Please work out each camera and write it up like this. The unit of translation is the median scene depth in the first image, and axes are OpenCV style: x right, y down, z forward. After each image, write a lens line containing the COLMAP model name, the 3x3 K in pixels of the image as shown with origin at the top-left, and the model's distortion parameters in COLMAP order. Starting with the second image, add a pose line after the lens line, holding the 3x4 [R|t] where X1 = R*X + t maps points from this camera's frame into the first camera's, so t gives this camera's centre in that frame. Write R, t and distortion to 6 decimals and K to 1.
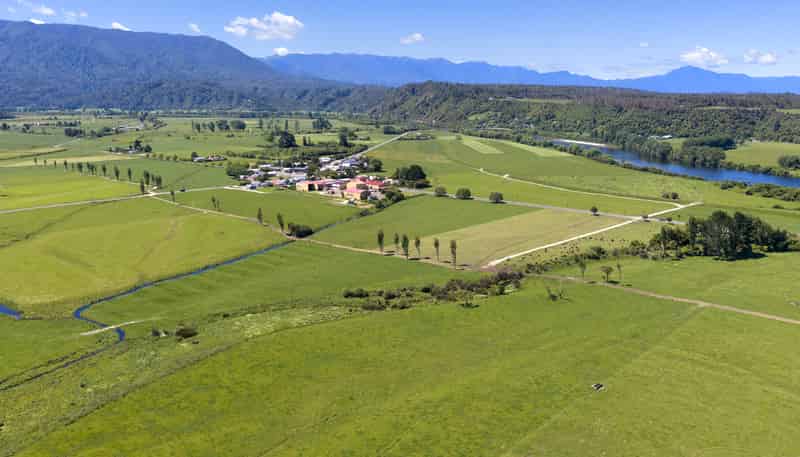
lens RADIAL K [[662.3, 0, 409.4], [0, 662.3, 227.9], [0, 0, 1]] dist [0.009899, -0.006625]
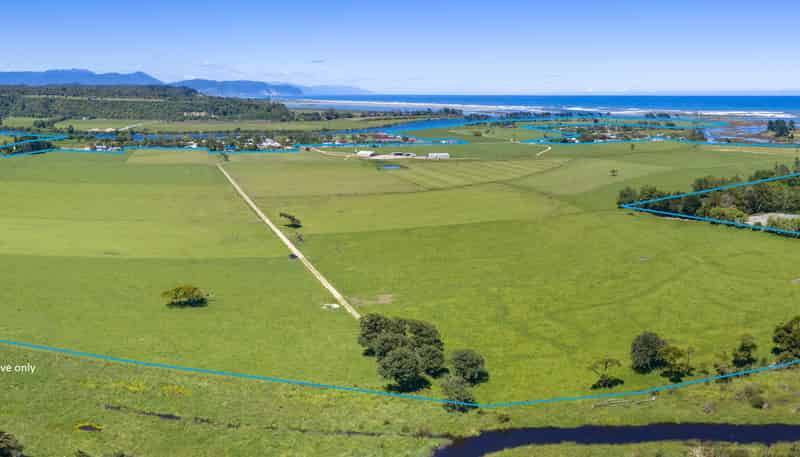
lens RADIAL K [[662.3, 0, 409.4], [0, 662.3, 227.9], [0, 0, 1]] dist [0.009899, -0.006625]
pose [[0.502753, -0.193883, 0.842406, -0.355918], [0.181590, 0.976465, 0.116363, 0.107586], [-0.845142, 0.094471, 0.526128, -0.552921]]
